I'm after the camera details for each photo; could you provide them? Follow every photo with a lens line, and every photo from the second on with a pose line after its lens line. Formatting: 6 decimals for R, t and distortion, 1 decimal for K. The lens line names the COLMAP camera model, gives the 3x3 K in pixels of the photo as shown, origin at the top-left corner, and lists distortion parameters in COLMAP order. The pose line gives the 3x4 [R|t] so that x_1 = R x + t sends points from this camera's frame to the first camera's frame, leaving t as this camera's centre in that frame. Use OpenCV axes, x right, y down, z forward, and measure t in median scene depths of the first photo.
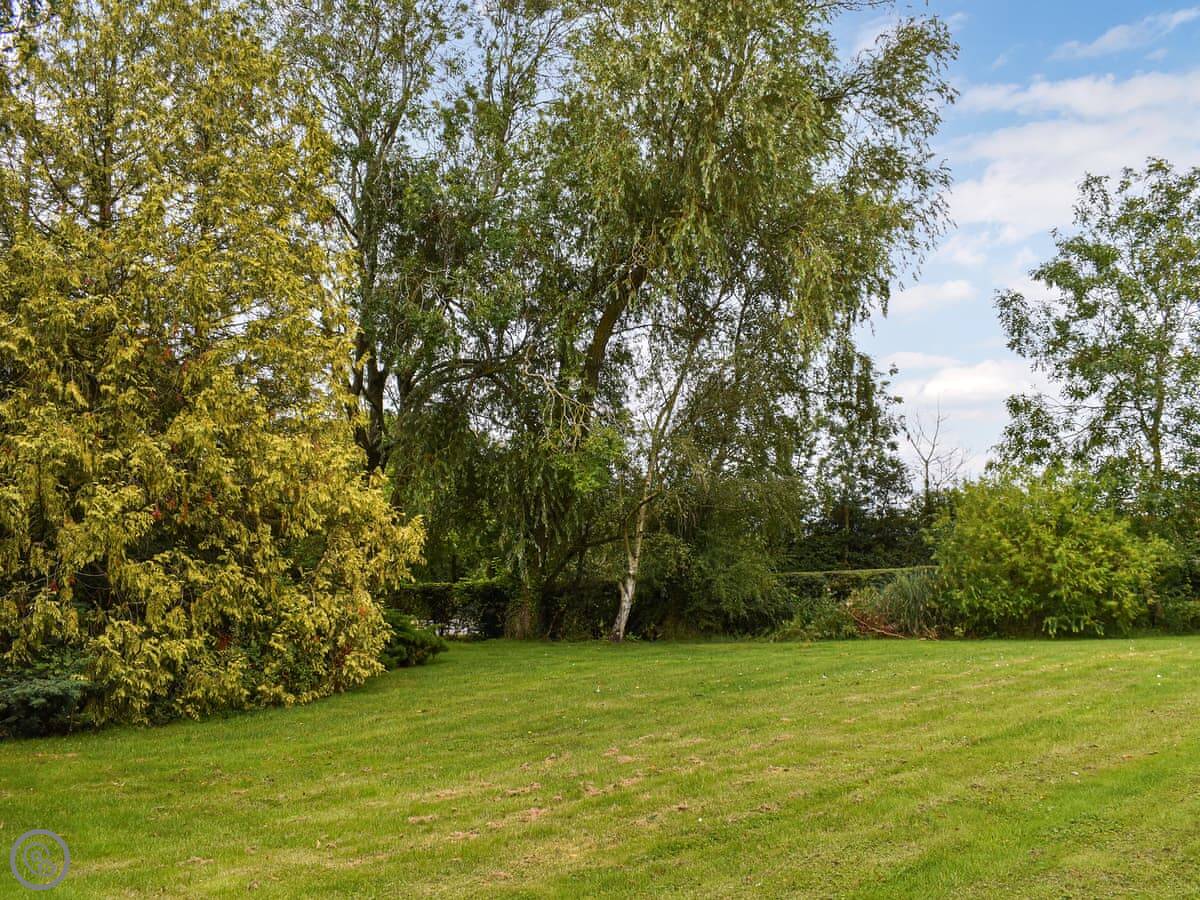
lens RADIAL K [[1145.7, 0, 600.0], [0, 1145.7, 450.0], [0, 0, 1]] dist [-0.083038, 0.000882]
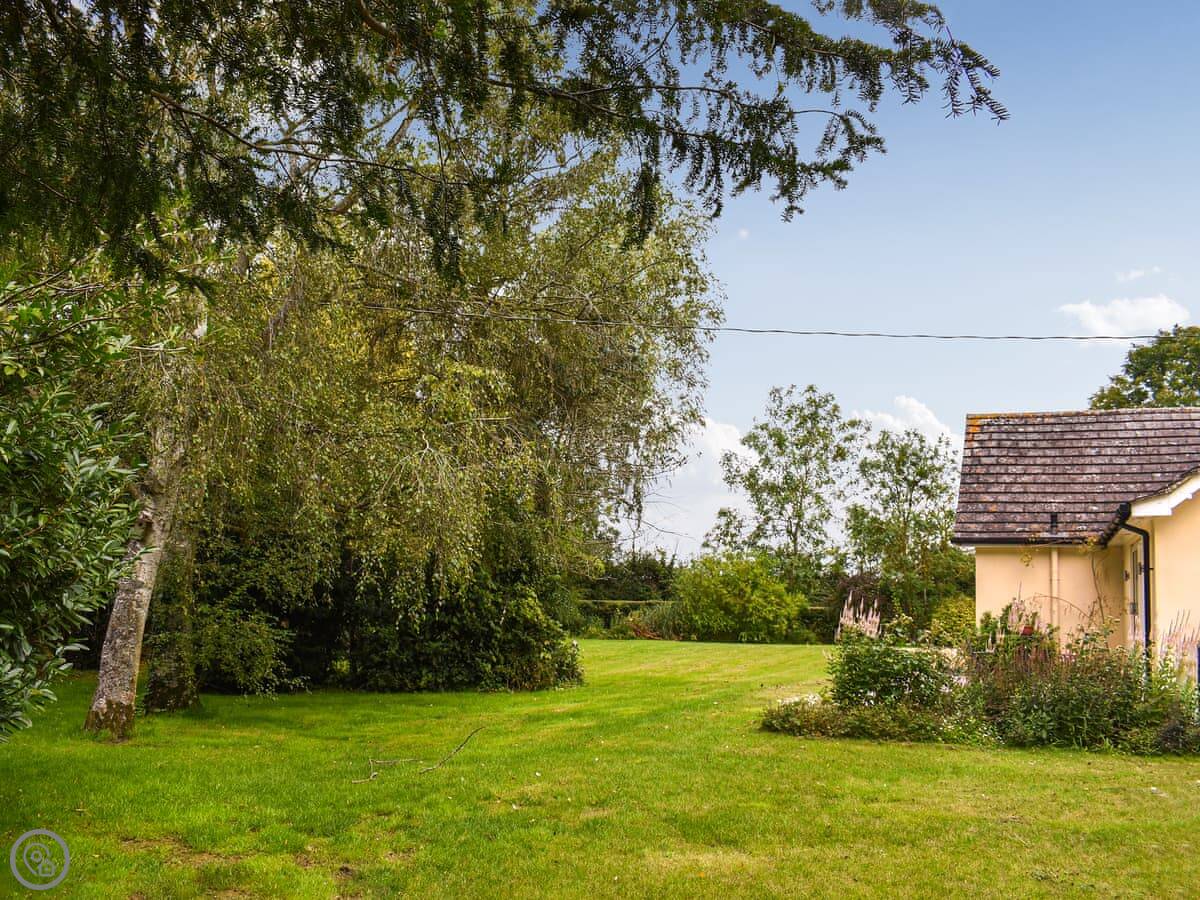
lens RADIAL K [[1145.7, 0, 600.0], [0, 1145.7, 450.0], [0, 0, 1]] dist [-0.083038, 0.000882]
pose [[0.929396, 0.106025, 0.353527, -0.487574], [-0.098086, 0.994359, -0.040352, -0.049585], [-0.355811, 0.002827, 0.934554, -0.644158]]
